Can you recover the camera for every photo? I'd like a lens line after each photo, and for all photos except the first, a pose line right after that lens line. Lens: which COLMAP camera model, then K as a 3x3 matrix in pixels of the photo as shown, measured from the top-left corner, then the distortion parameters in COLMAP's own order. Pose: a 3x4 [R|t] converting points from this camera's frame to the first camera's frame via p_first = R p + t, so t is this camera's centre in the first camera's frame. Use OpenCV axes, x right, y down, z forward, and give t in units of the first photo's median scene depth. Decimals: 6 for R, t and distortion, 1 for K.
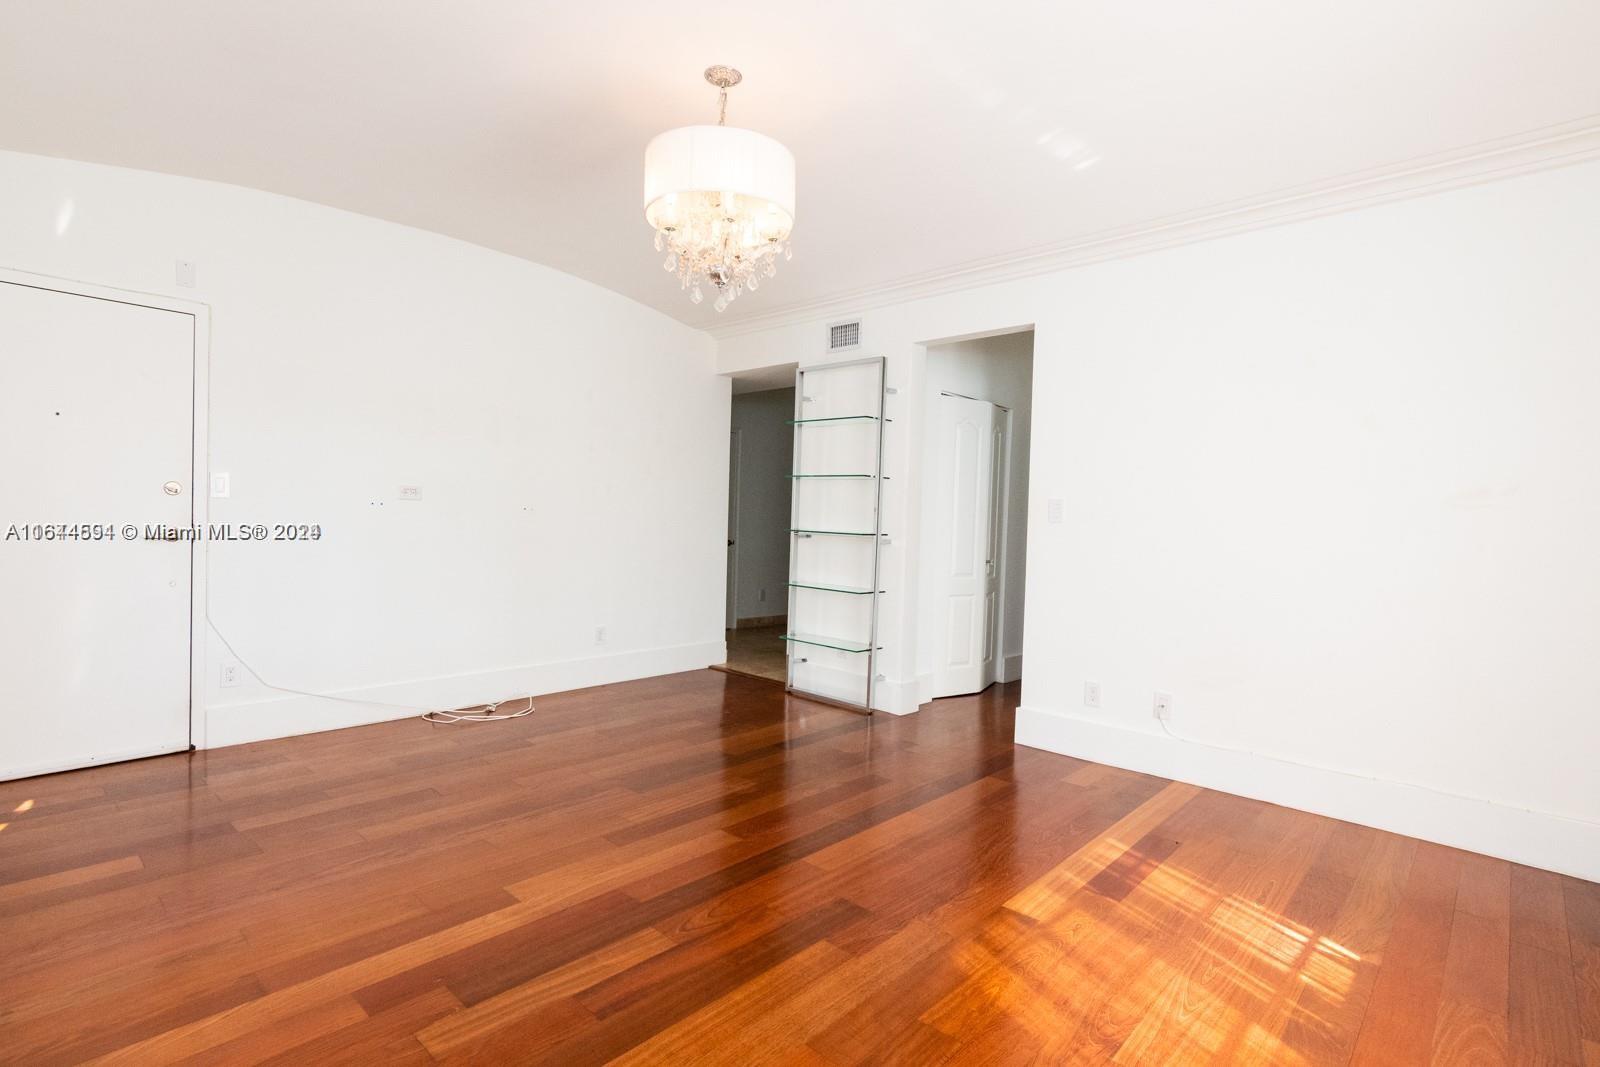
lens RADIAL K [[772.5, 0, 794.5], [0, 772.5, 541.9], [0, 0, 1]] dist [0.000499, 0.001253]
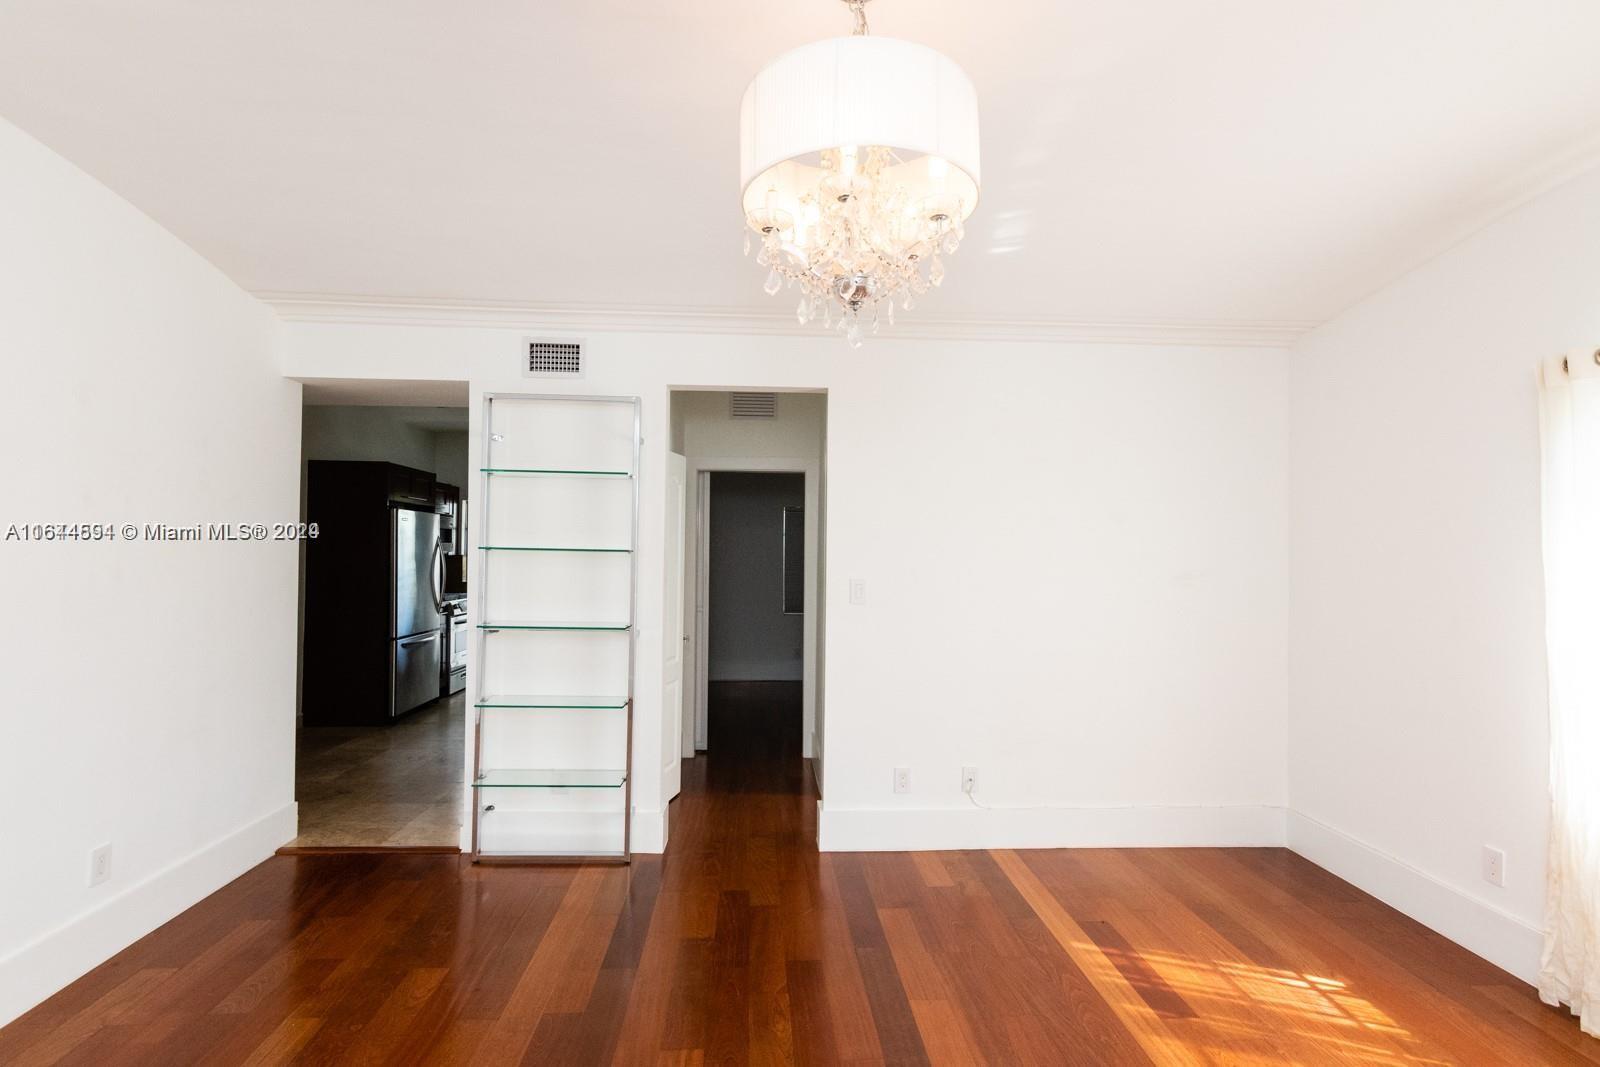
lens RADIAL K [[772.5, 0, 794.5], [0, 772.5, 541.9], [0, 0, 1]] dist [0.000499, 0.001253]
pose [[0.693977, -0.010027, 0.719927, -0.570211], [0.035107, 0.999185, -0.019925, -0.122390], [-0.719141, 0.039102, 0.693764, 0.593988]]
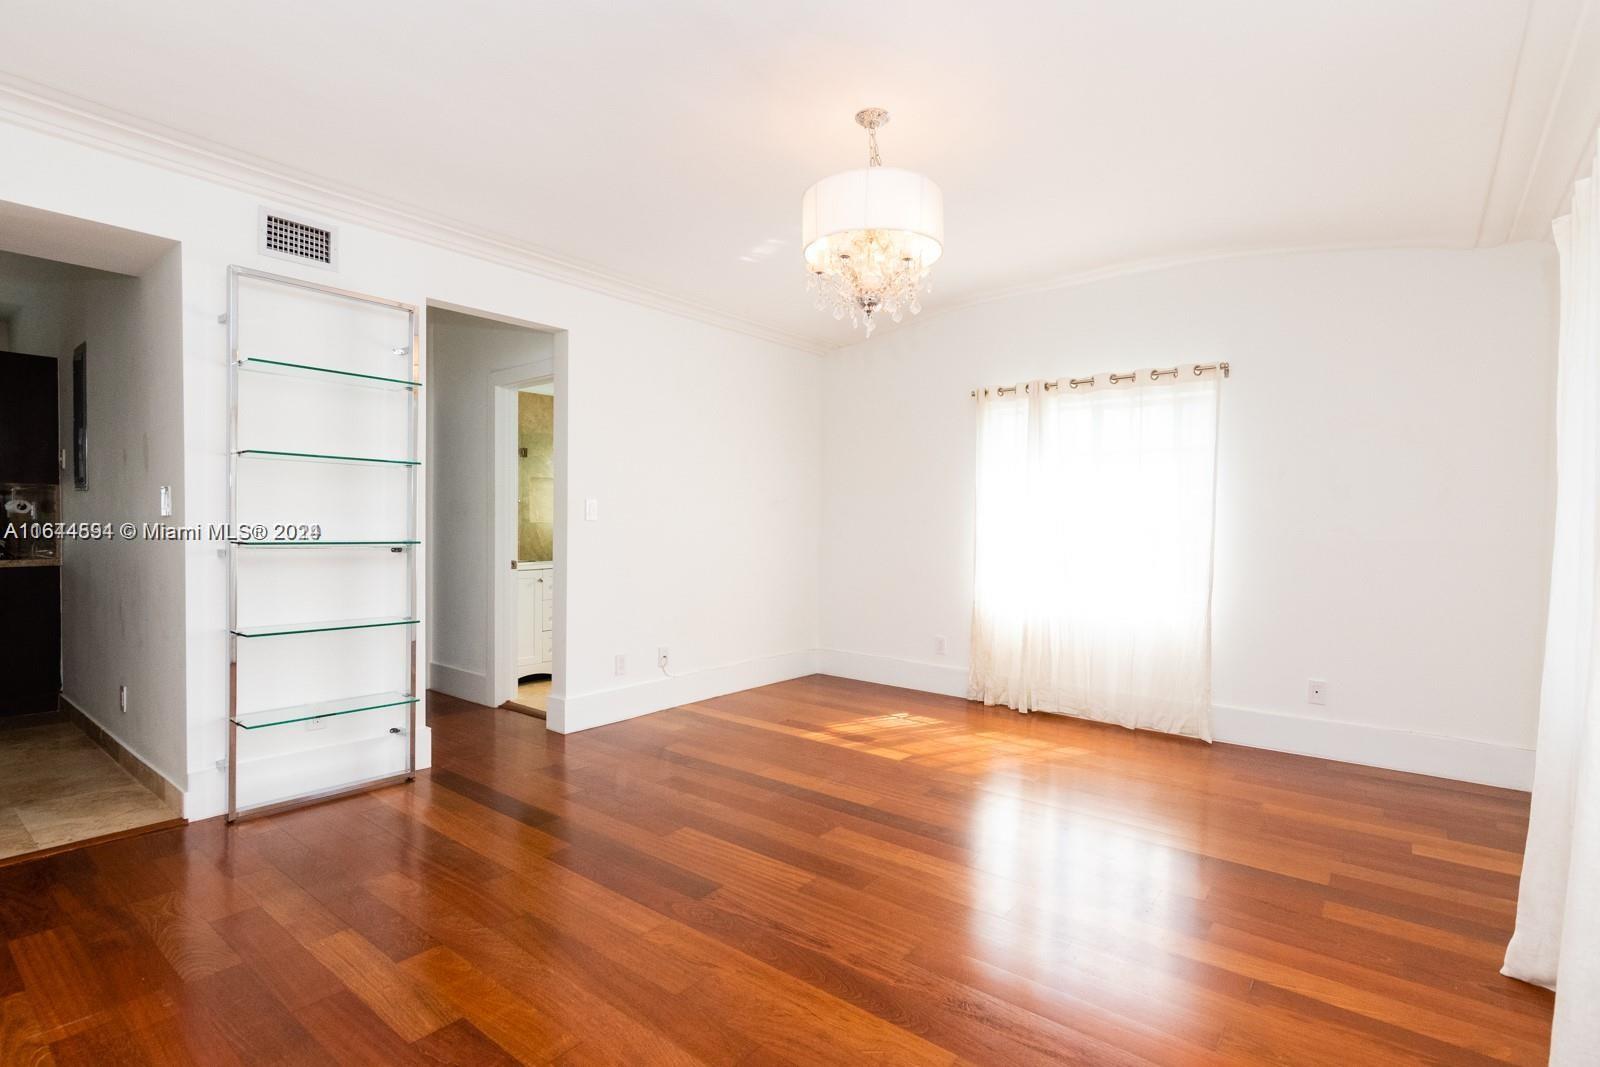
lens RADIAL K [[772.5, 0, 794.5], [0, 772.5, 541.9], [0, 0, 1]] dist [0.000499, 0.001253]
pose [[-0.073664, -0.056117, 0.995703, -1.150387], [0.020271, 0.998125, 0.057754, -0.077073], [-0.997077, 0.024438, -0.072389, 1.165081]]
